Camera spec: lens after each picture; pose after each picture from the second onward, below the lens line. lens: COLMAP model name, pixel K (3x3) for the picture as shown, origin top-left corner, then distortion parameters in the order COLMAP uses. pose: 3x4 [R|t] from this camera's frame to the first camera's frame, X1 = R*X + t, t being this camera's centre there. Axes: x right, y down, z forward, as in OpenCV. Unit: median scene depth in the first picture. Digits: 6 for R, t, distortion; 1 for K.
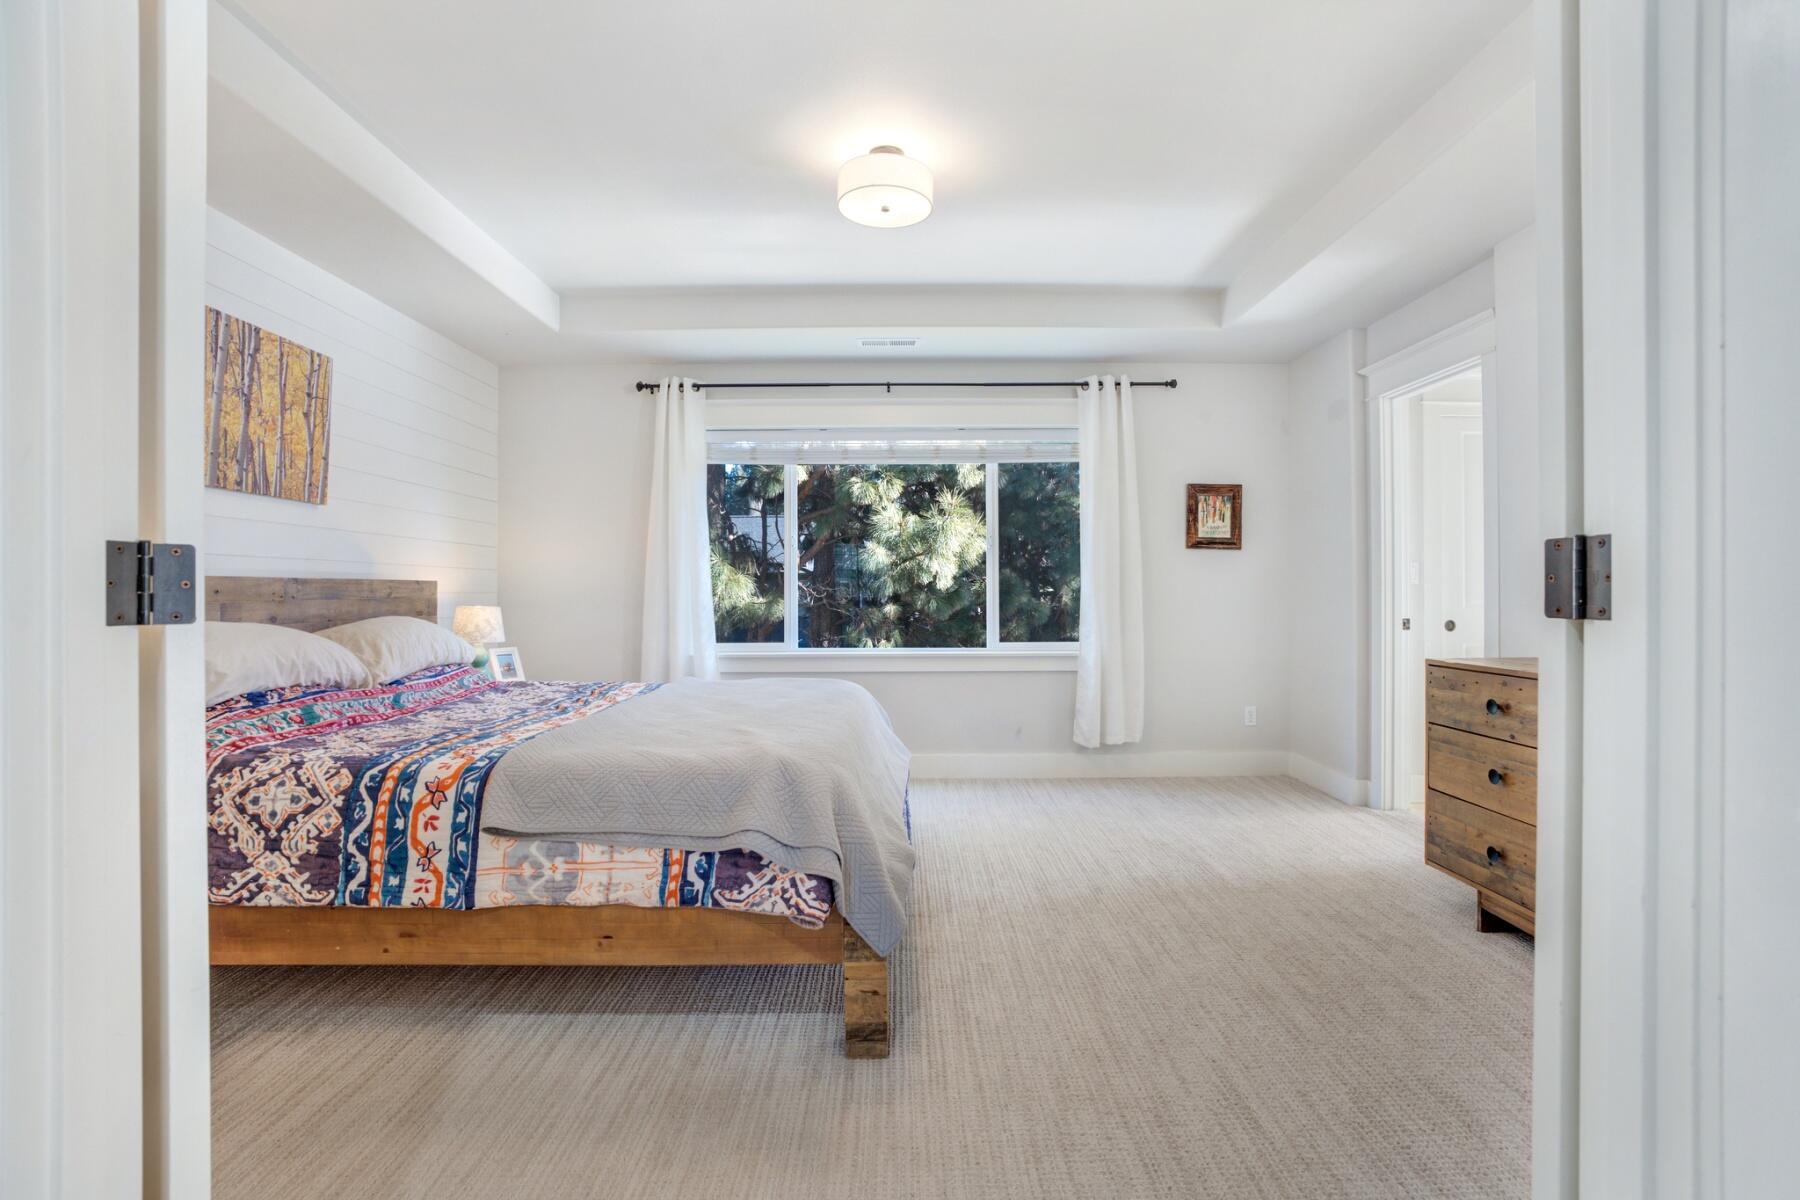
lens RADIAL K [[847.5, 0, 891.9], [0, 847.5, 598.9], [0, 0, 1]] dist [-0.049887, 0.019133]
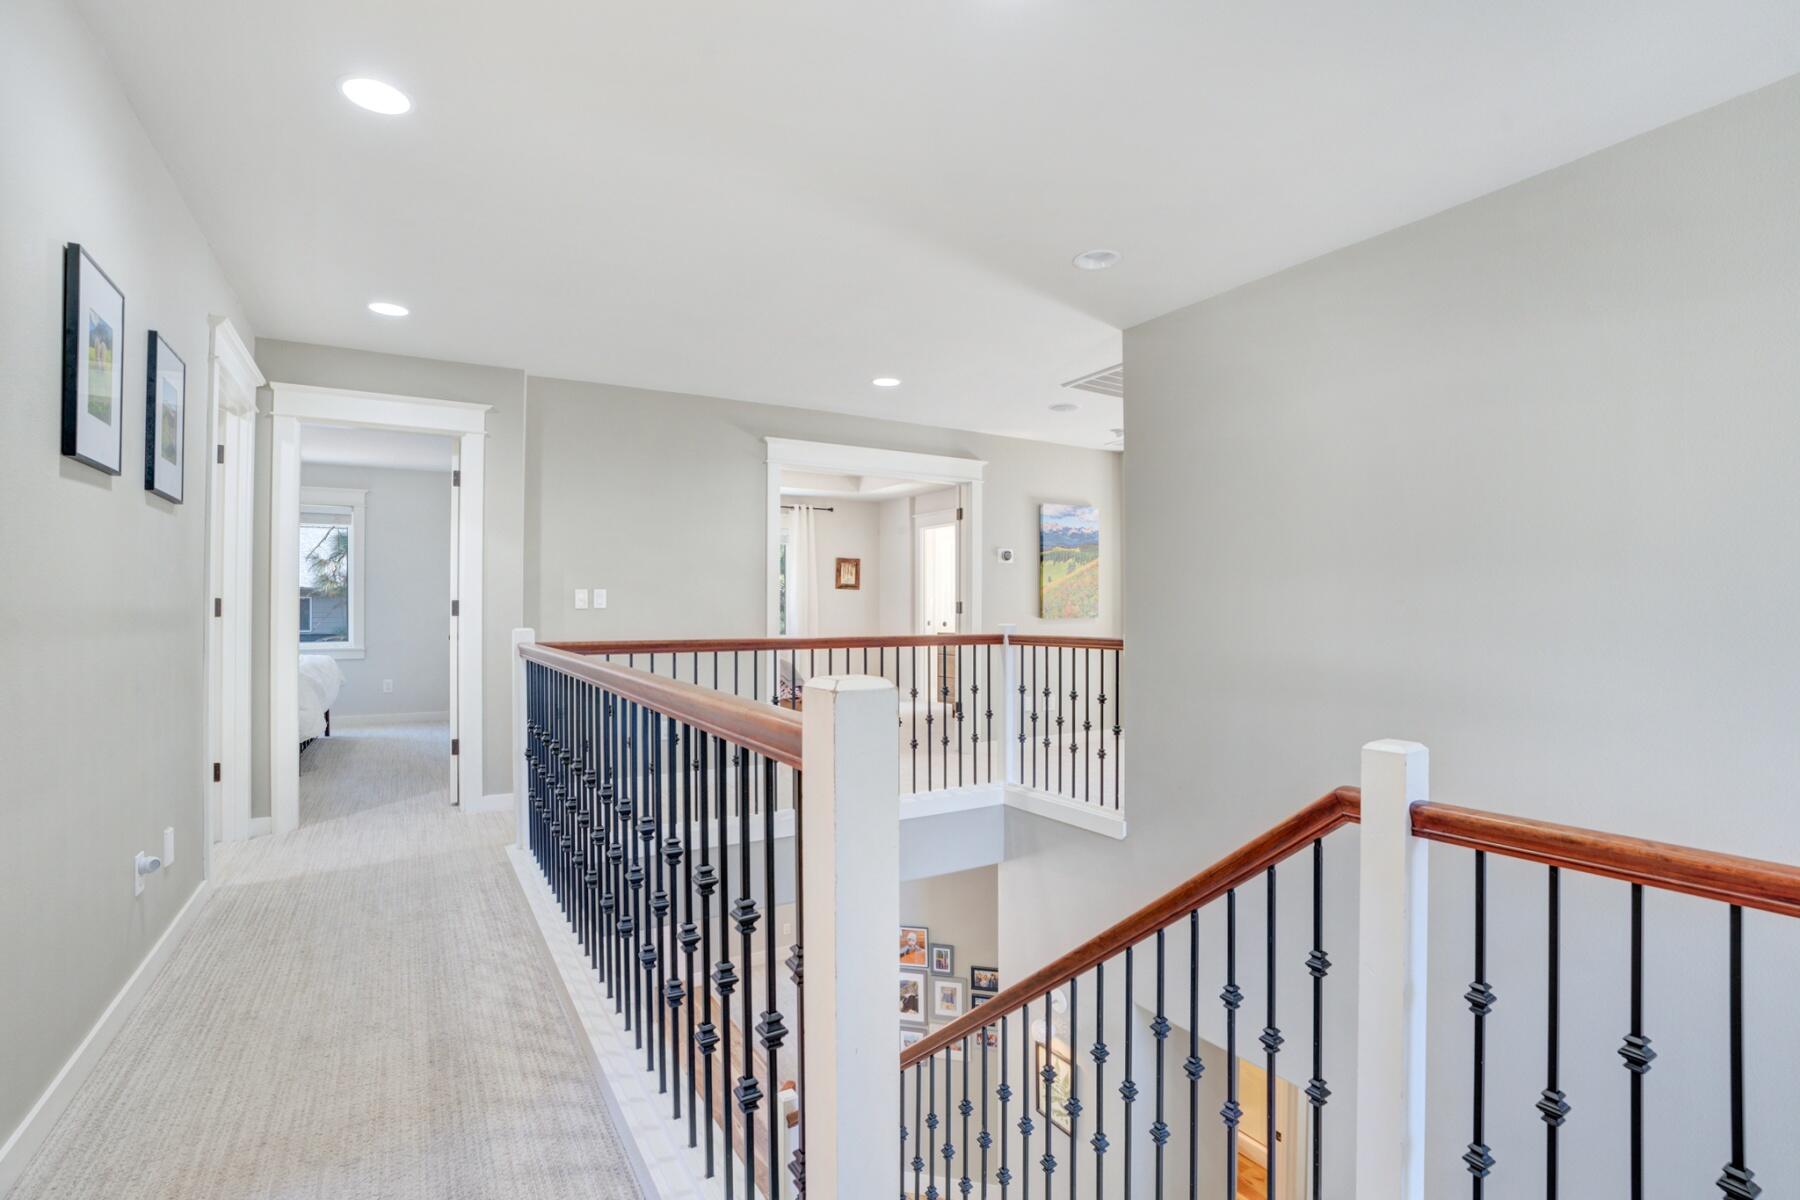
lens RADIAL K [[847.5, 0, 896.2], [0, 847.5, 603.1], [0, 0, 1]] dist [-0.049887, 0.019133]
pose [[0.866773, 0.010472, 0.498592, -0.556624], [-0.002551, 0.999860, -0.016566, 0.009185], [-0.498696, 0.013087, 0.866678, -0.872131]]
